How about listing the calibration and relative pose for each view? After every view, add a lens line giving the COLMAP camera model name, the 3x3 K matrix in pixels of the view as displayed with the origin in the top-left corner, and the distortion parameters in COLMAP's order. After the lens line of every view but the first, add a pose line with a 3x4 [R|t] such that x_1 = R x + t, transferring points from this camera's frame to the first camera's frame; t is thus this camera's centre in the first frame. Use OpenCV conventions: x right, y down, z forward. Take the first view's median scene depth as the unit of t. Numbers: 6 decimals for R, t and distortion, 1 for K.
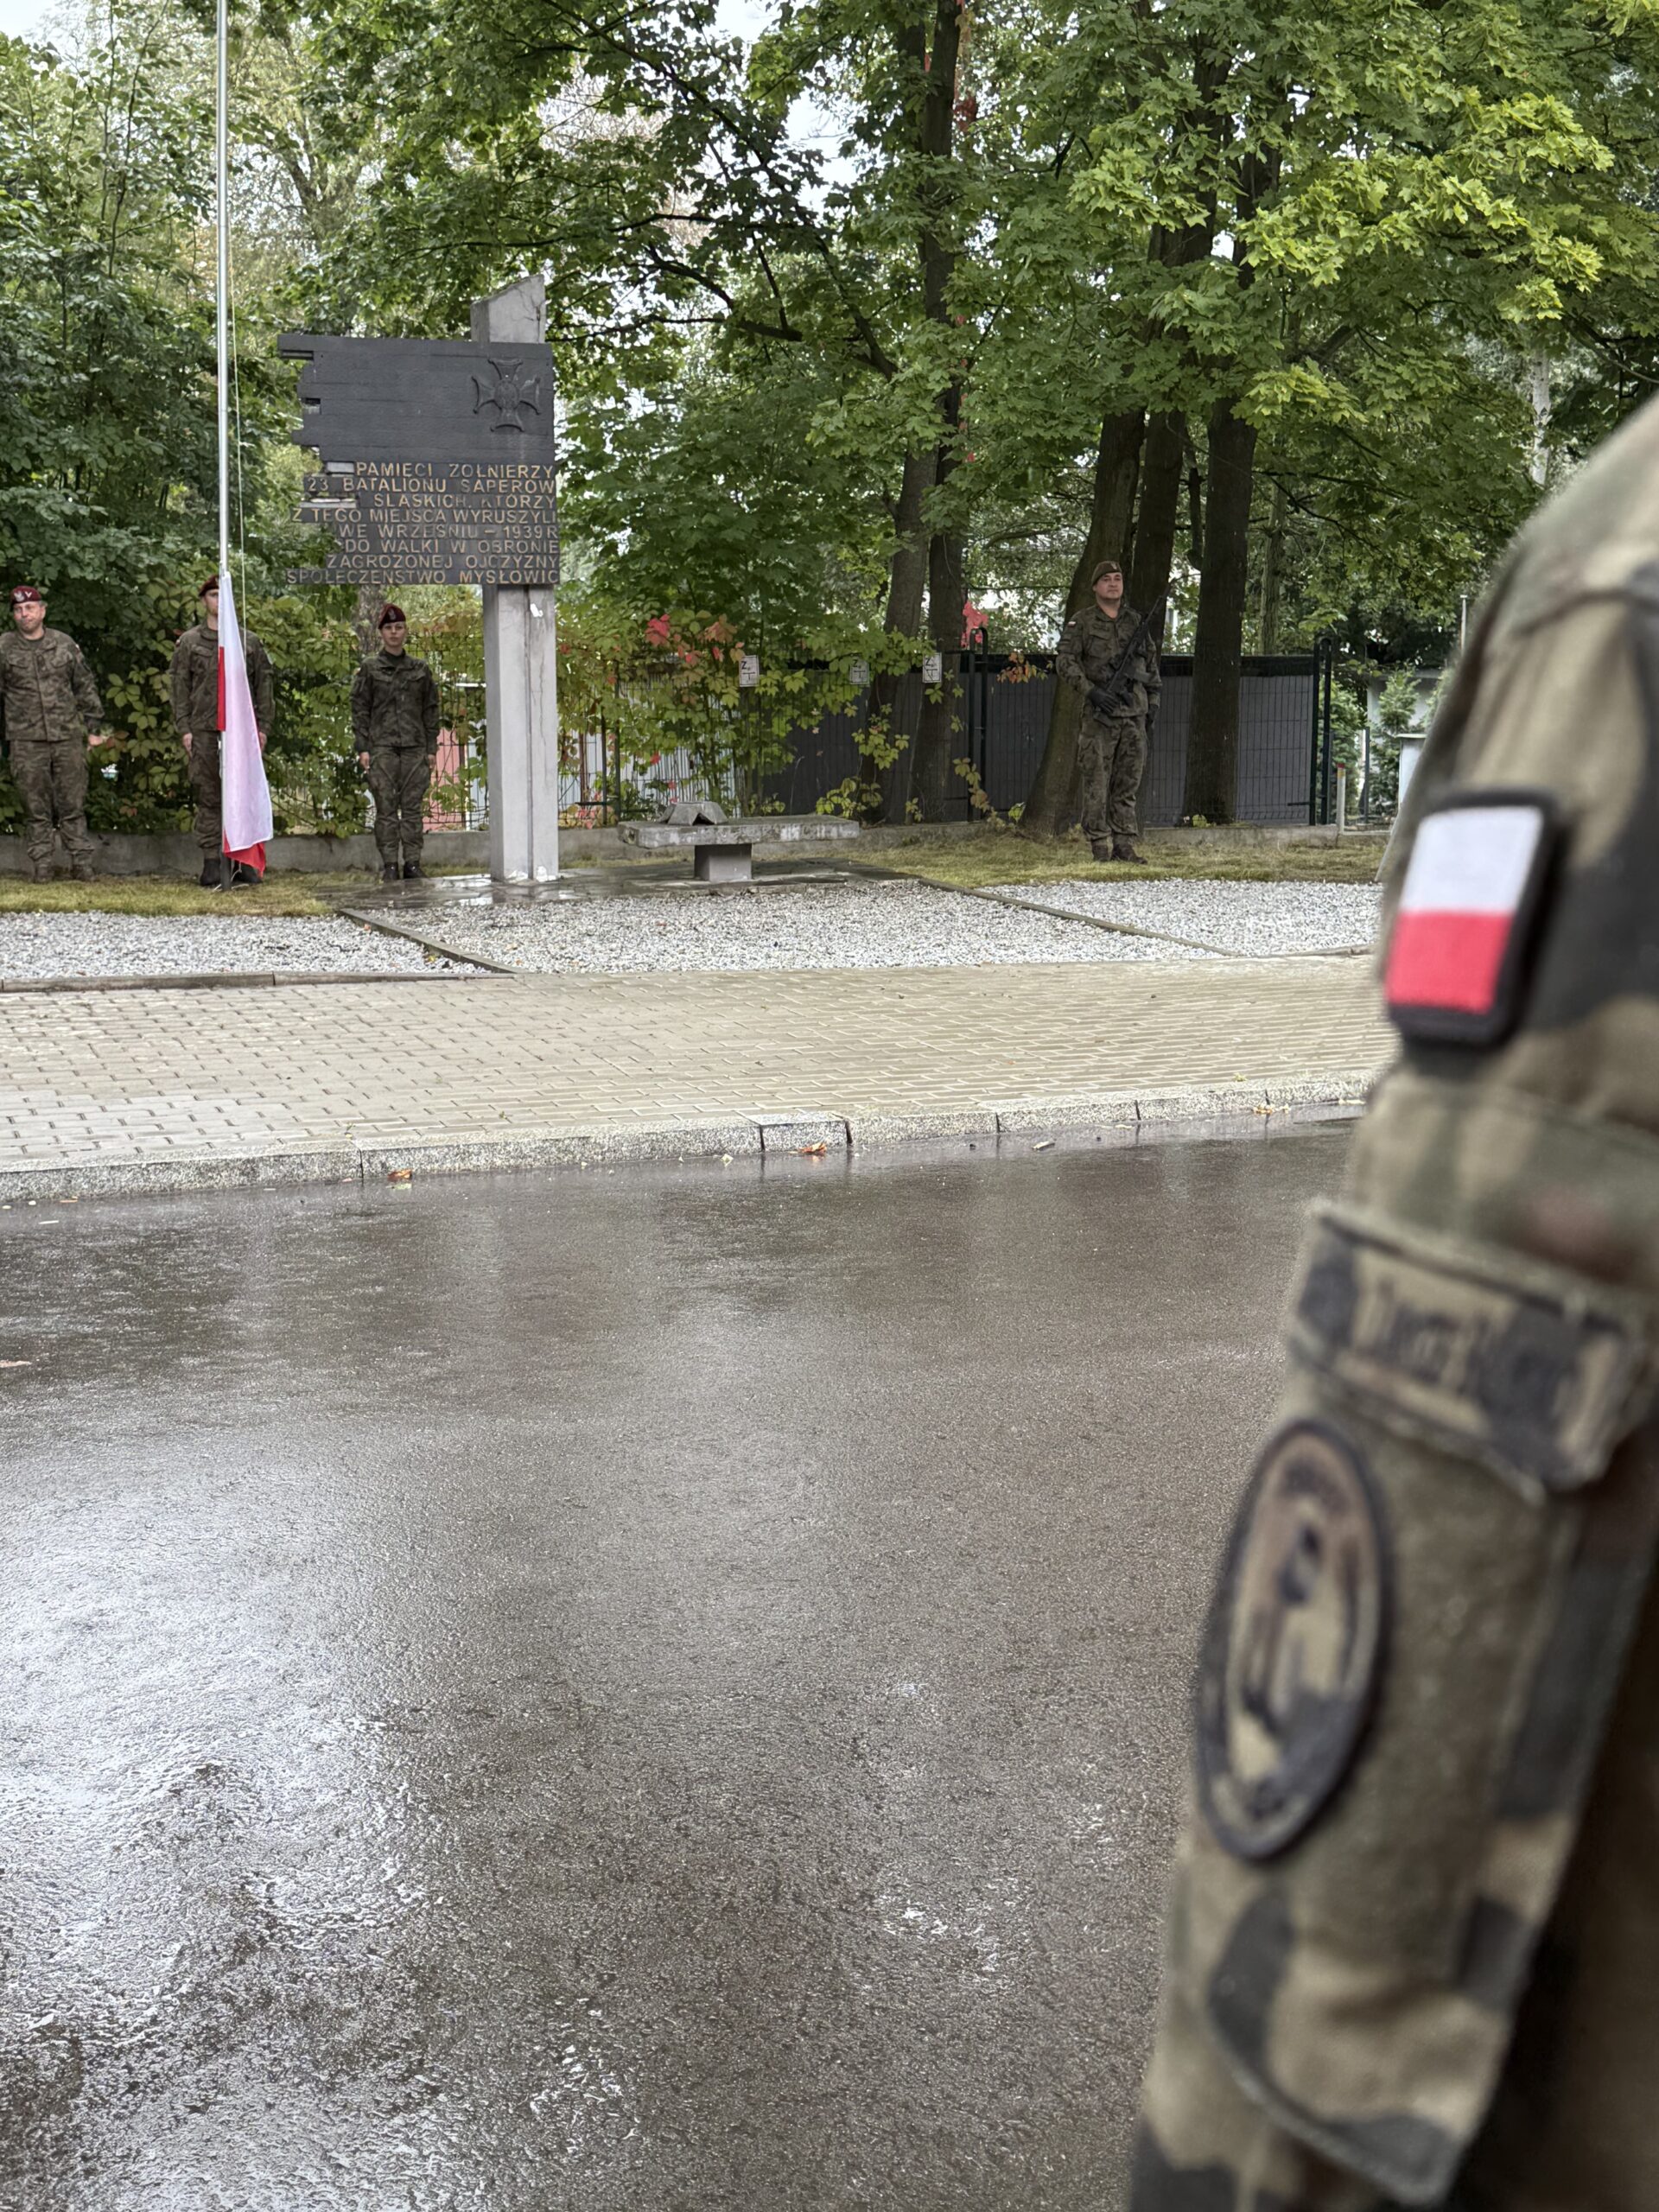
lens RADIAL K [[2897.3, 0, 822.9], [0, 2897.3, 1110.9], [0, 0, 1]] dist [0.172532, 0.000000]
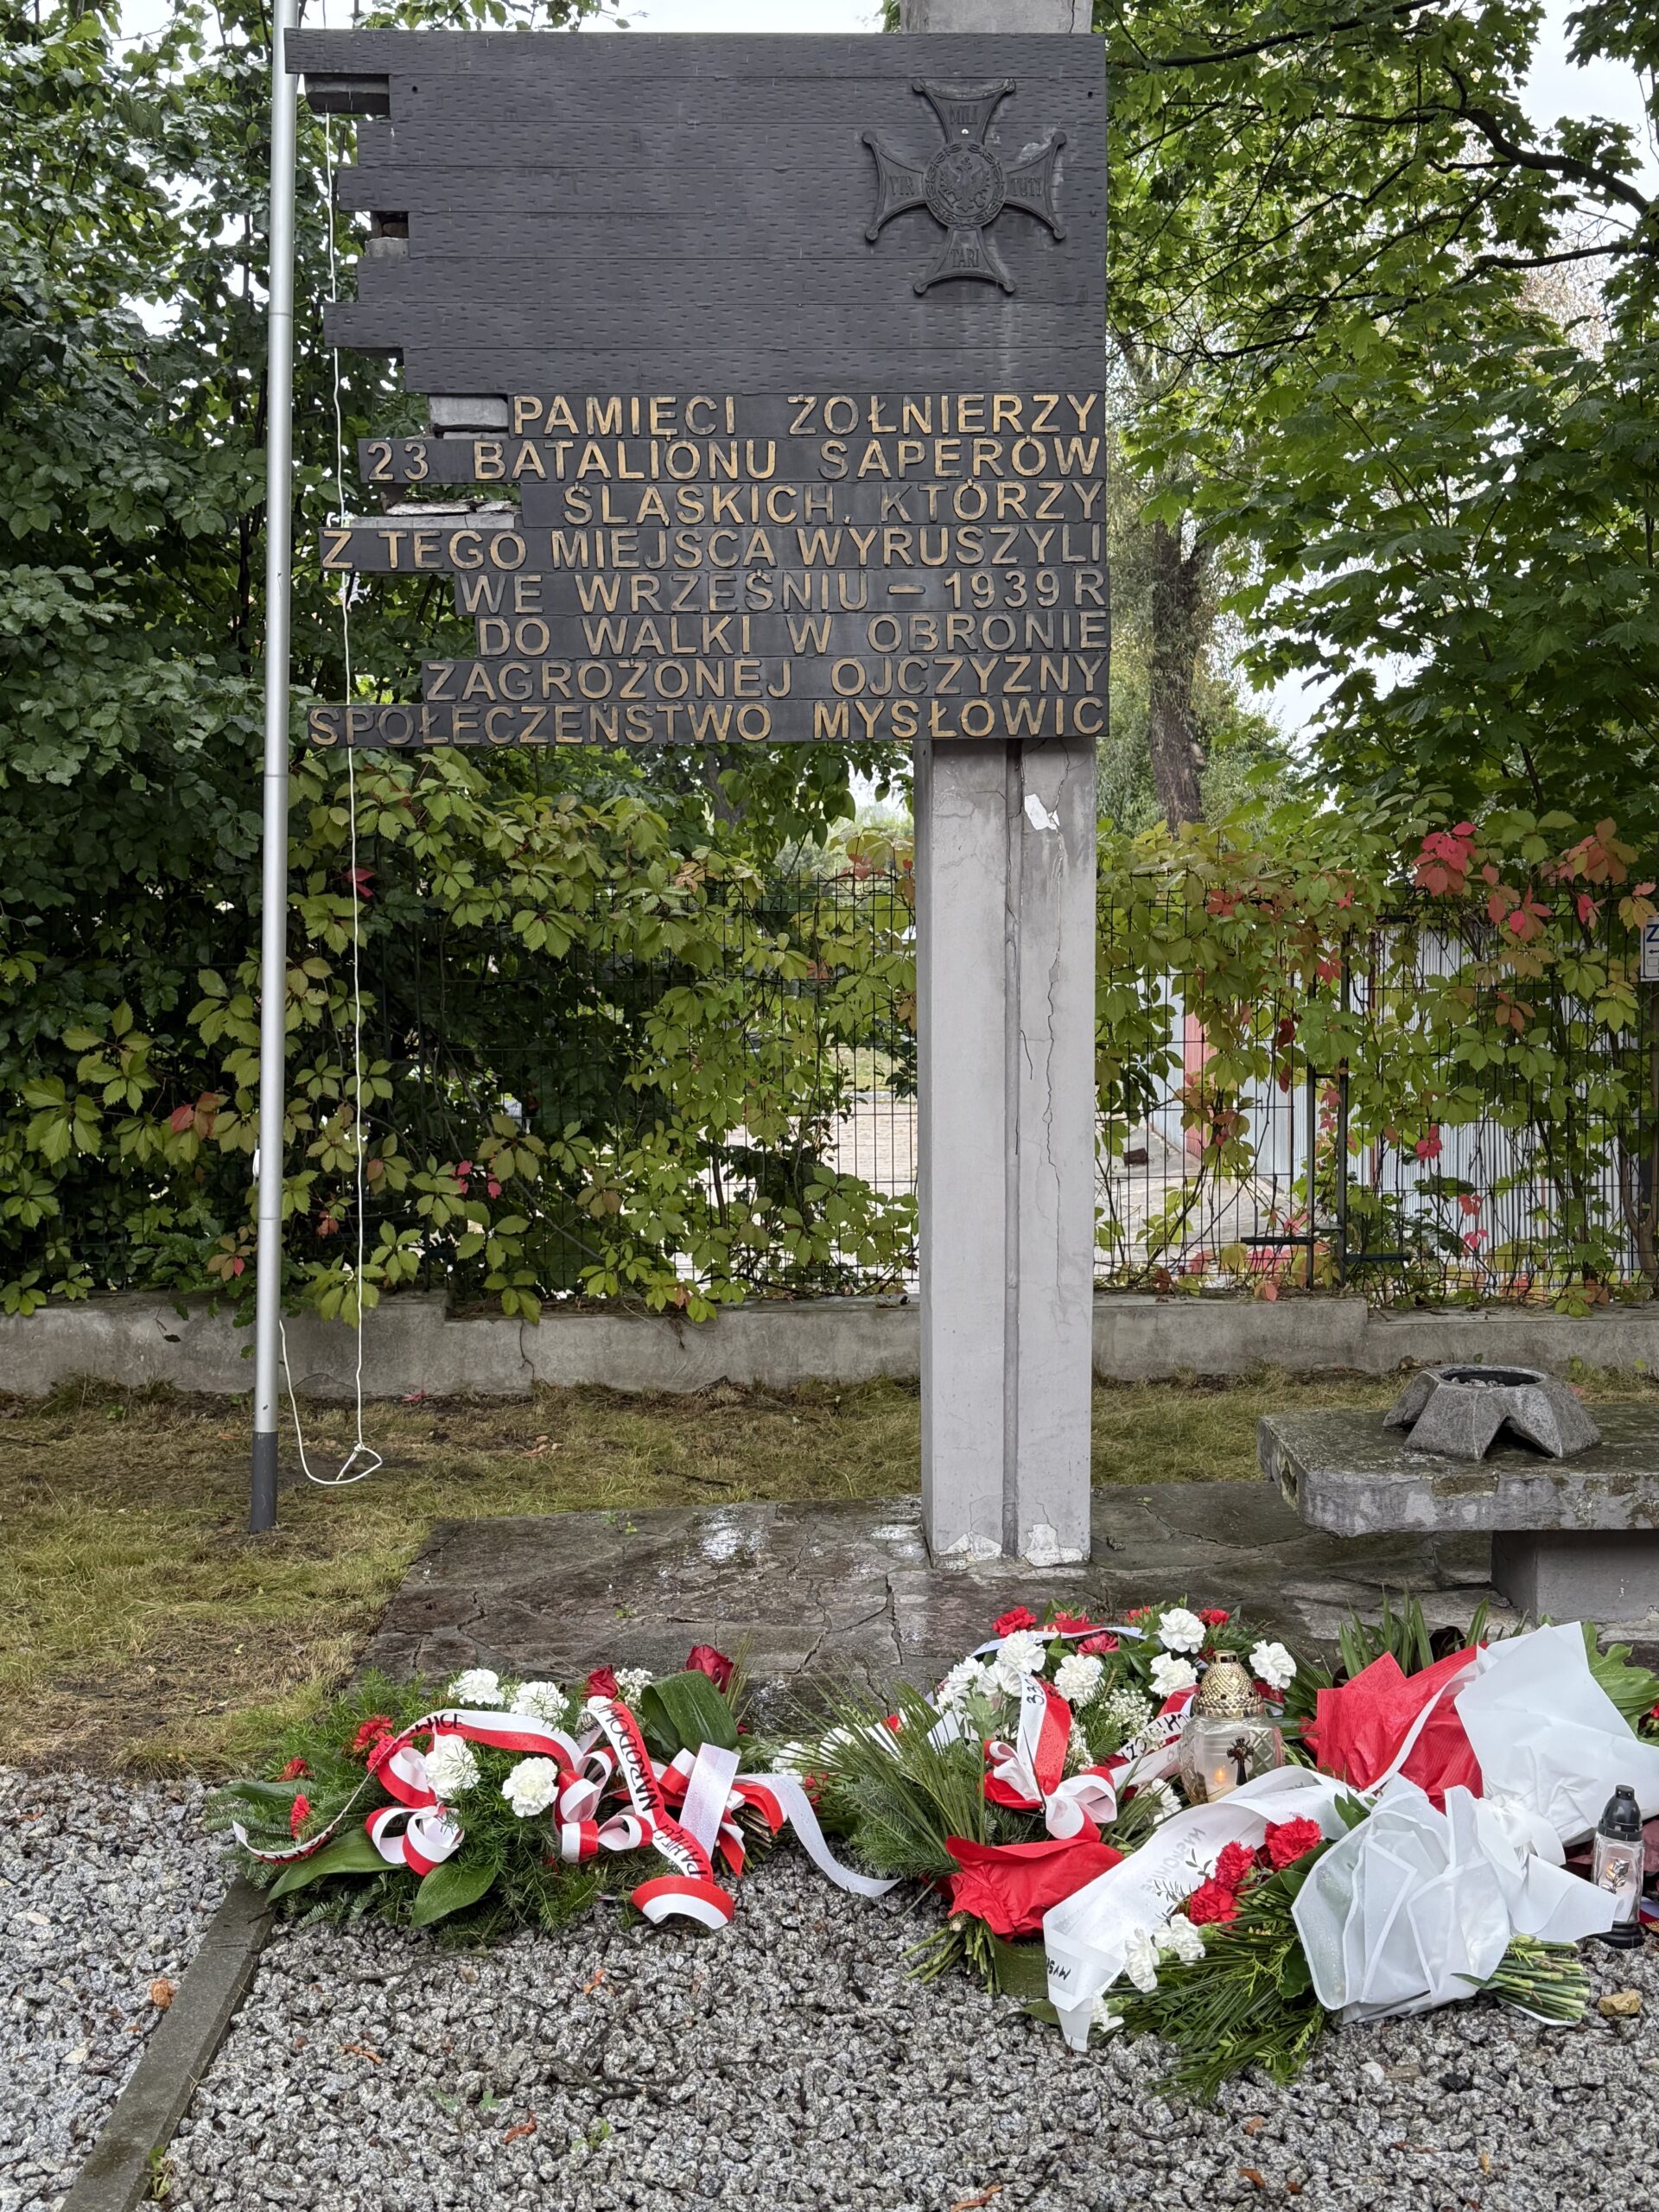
lens RADIAL K [[2620.4, 0, 818.2], [0, 2620.4, 1097.6], [0, 0, 1]] dist [0.092798, 0.000000]
pose [[0.948753, 0.026307, -0.314921, -0.020051], [-0.047662, 0.997042, -0.060302, -0.098760], [0.312403, 0.072222, 0.947200, 0.586360]]
